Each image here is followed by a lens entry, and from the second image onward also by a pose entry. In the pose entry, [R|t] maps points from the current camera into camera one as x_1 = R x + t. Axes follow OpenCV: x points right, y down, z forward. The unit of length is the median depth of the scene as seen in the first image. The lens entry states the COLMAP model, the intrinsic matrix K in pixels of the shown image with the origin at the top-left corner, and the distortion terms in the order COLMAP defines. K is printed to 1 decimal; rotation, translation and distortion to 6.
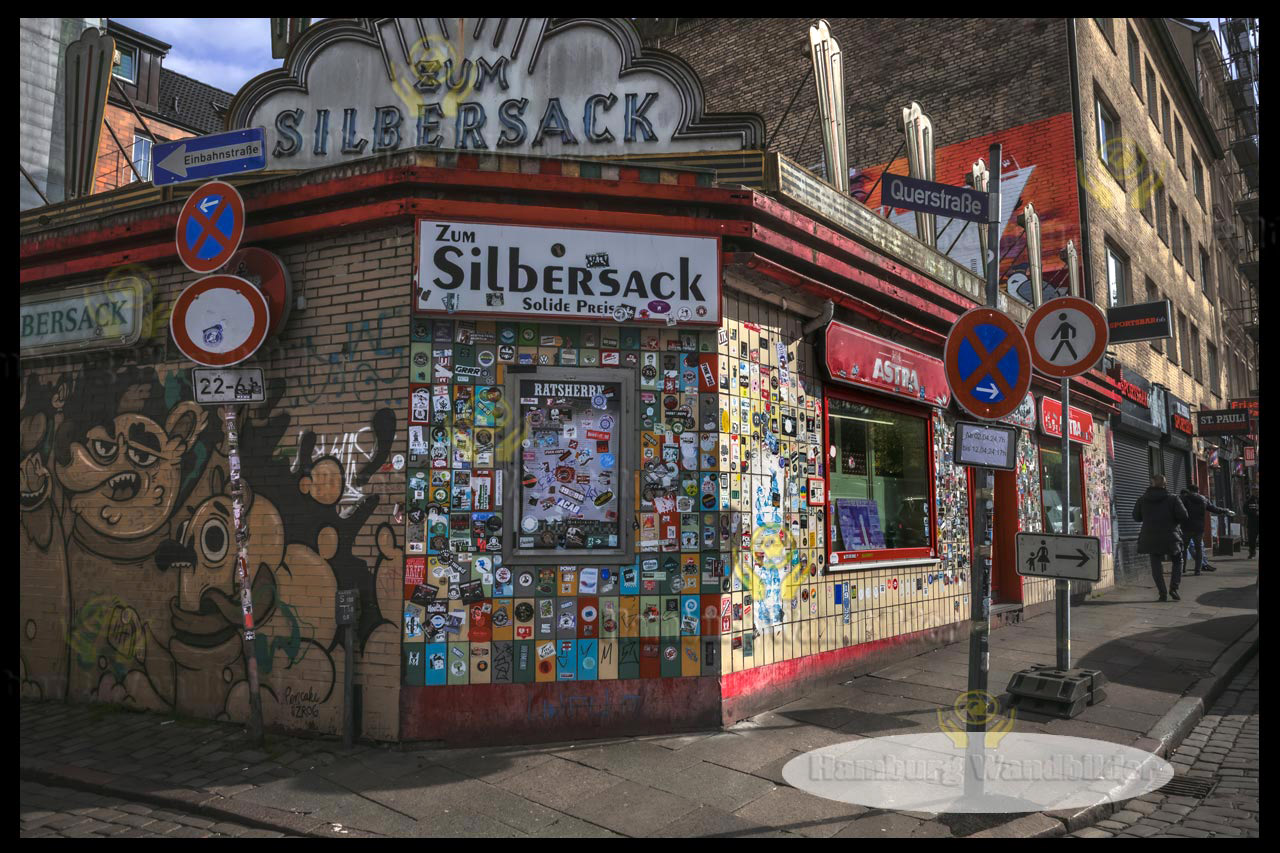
lens RADIAL K [[1191.2, 0, 650.1], [0, 1191.2, 424.0], [0, 0, 1]] dist [-0.004169, 0.000000]
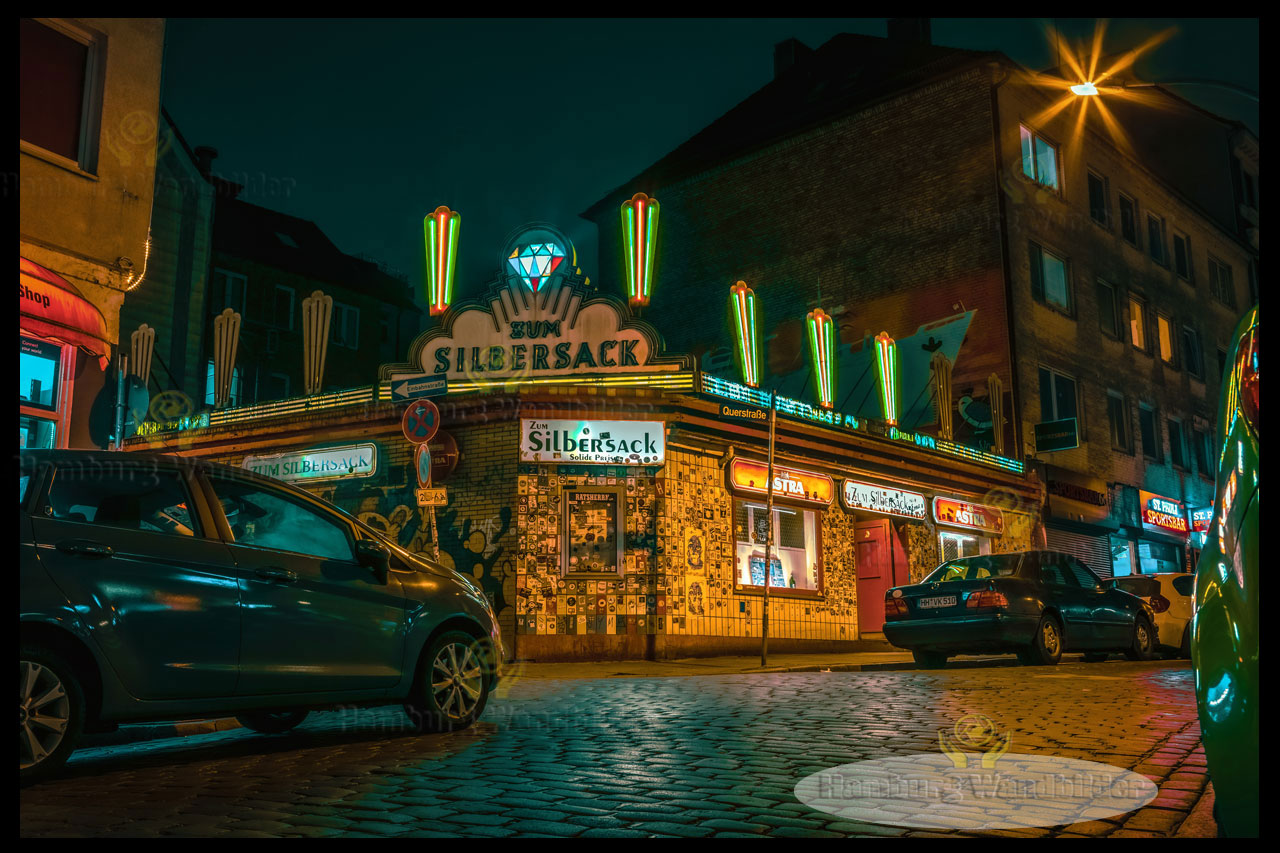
lens RADIAL K [[1191.2, 0, 635.5], [0, 1191.2, 416.9], [0, 0, 1]] dist [-0.004169, 0.000000]
pose [[0.998816, -0.016588, -0.045742, 0.105189], [0.012231, 0.995504, -0.093926, 0.028449], [0.047094, 0.093255, 0.994528, -1.077777]]
